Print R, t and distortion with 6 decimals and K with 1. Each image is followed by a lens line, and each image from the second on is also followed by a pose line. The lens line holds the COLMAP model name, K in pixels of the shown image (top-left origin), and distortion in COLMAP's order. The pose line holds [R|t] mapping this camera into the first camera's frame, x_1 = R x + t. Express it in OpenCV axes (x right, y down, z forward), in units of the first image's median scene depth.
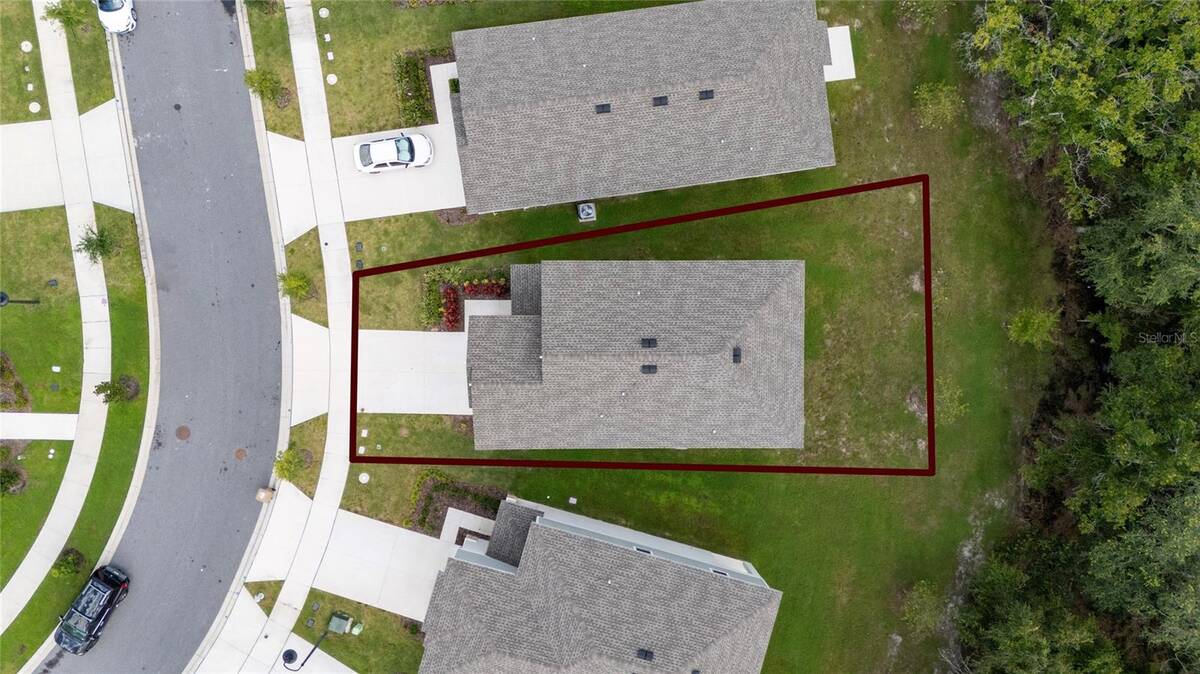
lens RADIAL K [[869.7, 0, 600.0], [0, 869.7, 337.0], [0, 0, 1]] dist [0.071420, -0.072343]
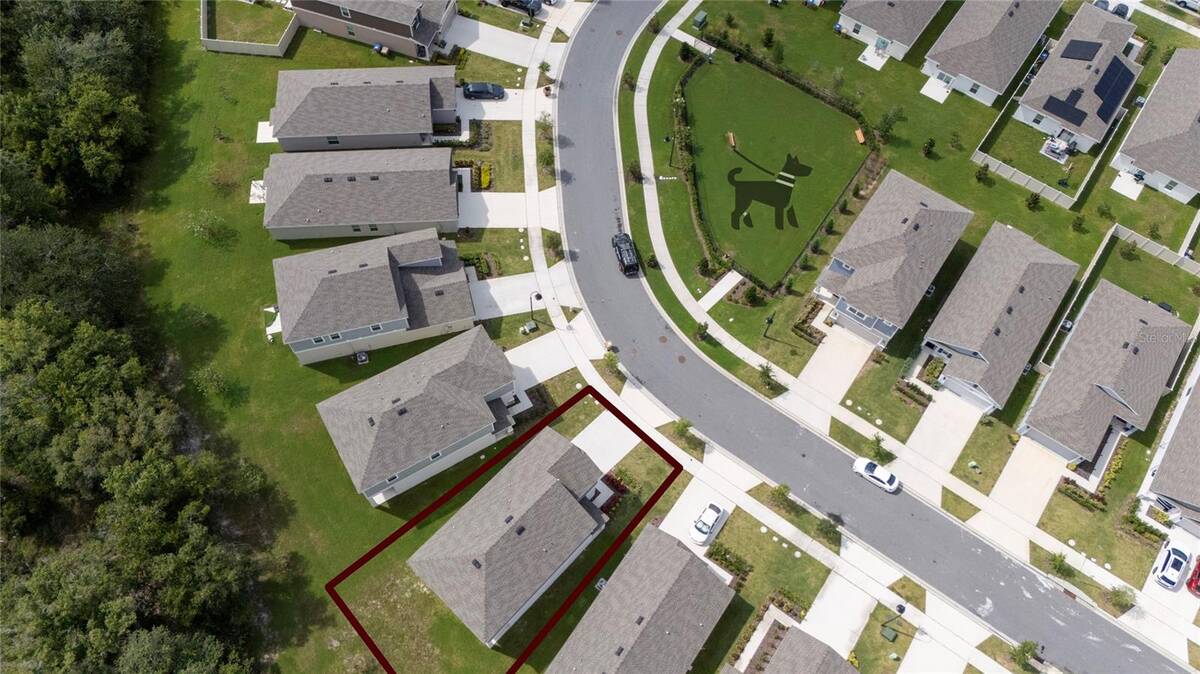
lens RADIAL K [[869.7, 0, 600.0], [0, 869.7, 337.0], [0, 0, 1]] dist [0.071420, -0.072343]
pose [[-0.683319, 0.621107, -0.383798, 0.320911], [-0.725871, -0.634539, 0.265465, -0.279205], [-0.078652, 0.459985, 0.884436, -0.618234]]
